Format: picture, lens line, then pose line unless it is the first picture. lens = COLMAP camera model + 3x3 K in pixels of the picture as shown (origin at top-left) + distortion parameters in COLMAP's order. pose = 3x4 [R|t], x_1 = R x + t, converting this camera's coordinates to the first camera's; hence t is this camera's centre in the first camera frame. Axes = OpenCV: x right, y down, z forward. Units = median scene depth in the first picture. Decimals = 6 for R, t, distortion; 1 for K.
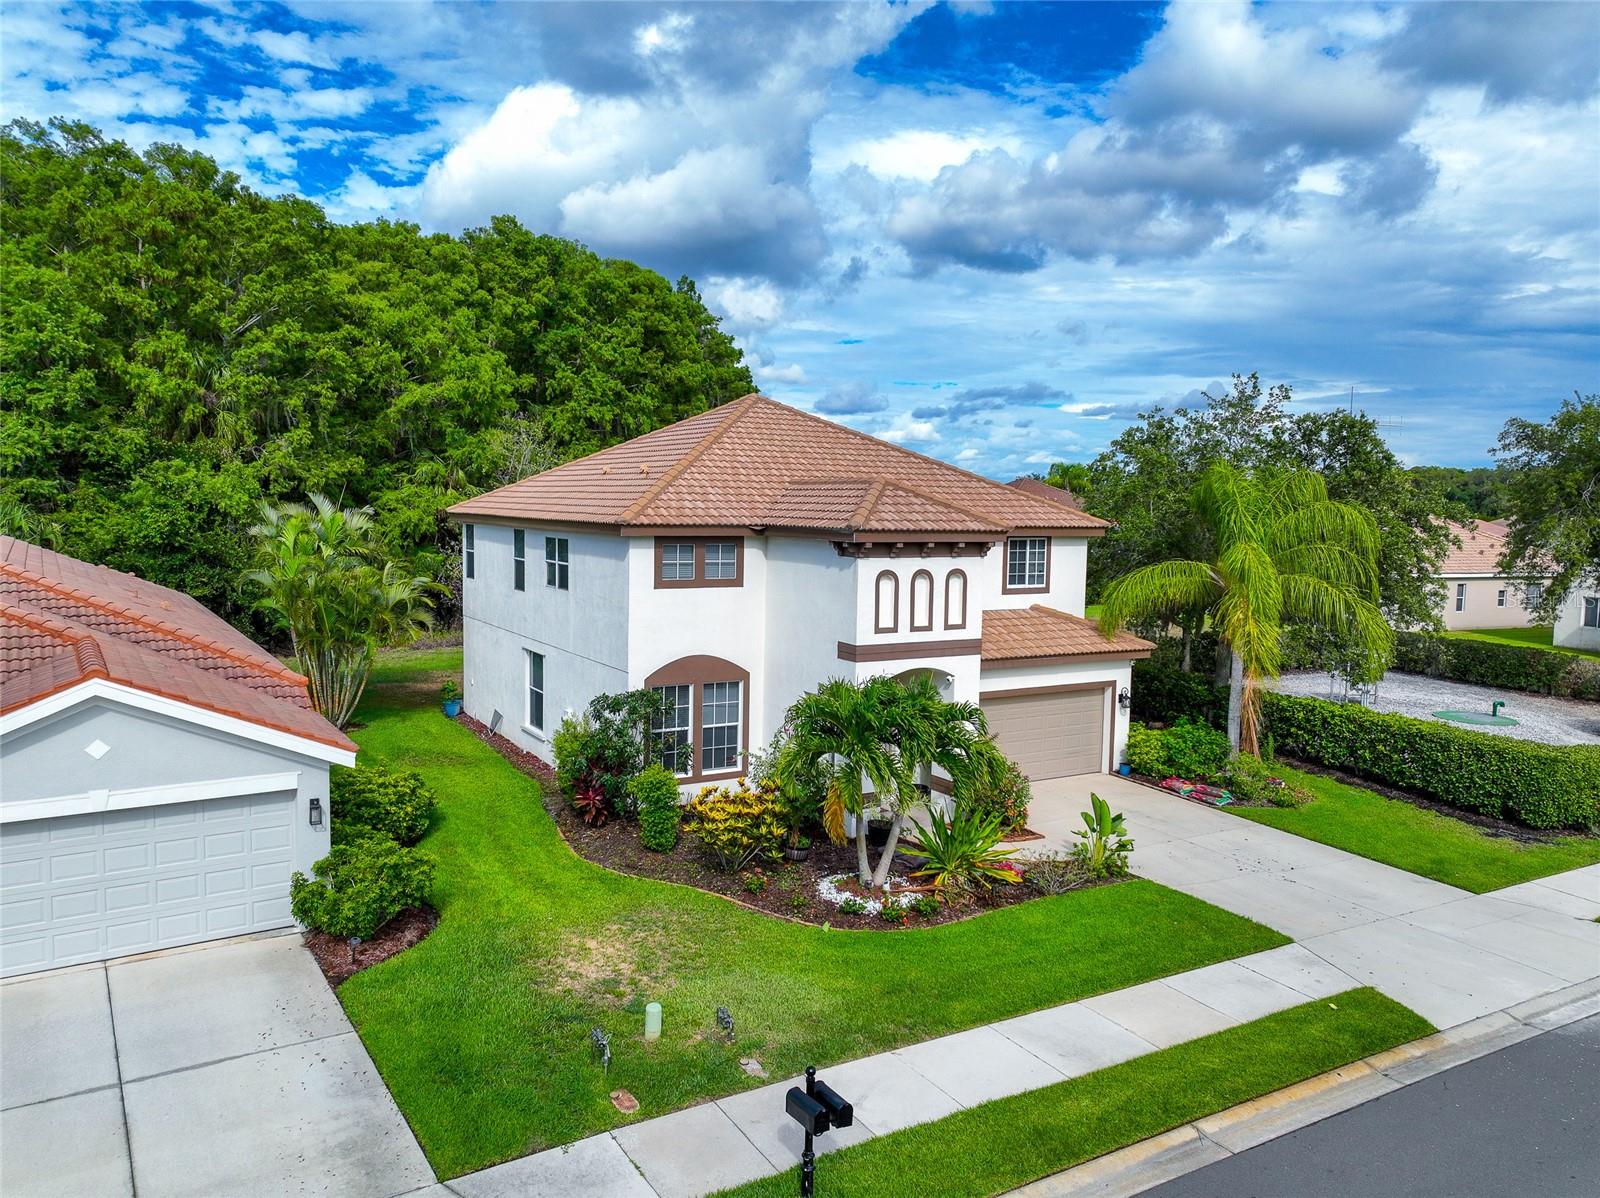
lens RADIAL K [[1106.1, 0, 733.2], [0, 1106.1, 600.2], [0, 0, 1]] dist [0.001582, 0.007619]
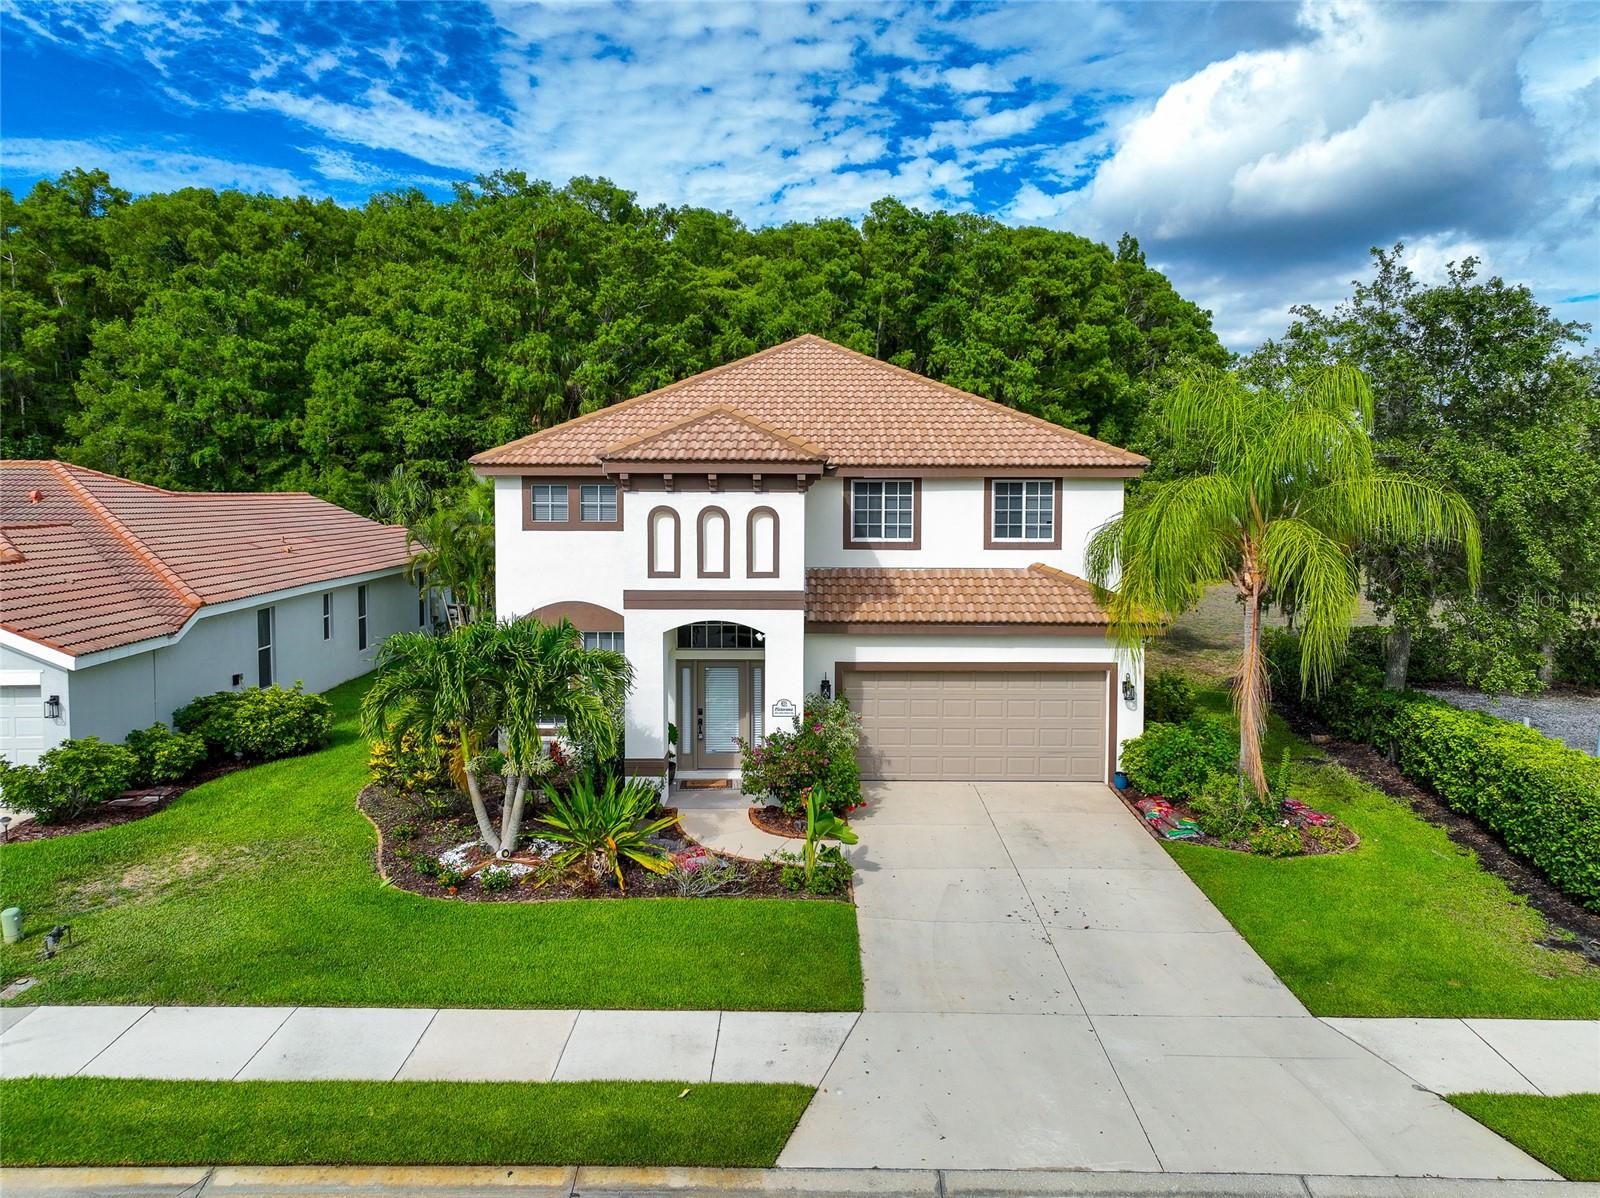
lens RADIAL K [[1086.6, 0, 776.7], [0, 1086.6, 551.4], [0, 0, 1]] dist [0.007450, 0.001631]
pose [[0.874716, 0.013331, -0.484453, 0.587864], [-0.031089, 0.999106, -0.028640, 0.028519], [0.483638, 0.040113, 0.874348, 0.266579]]
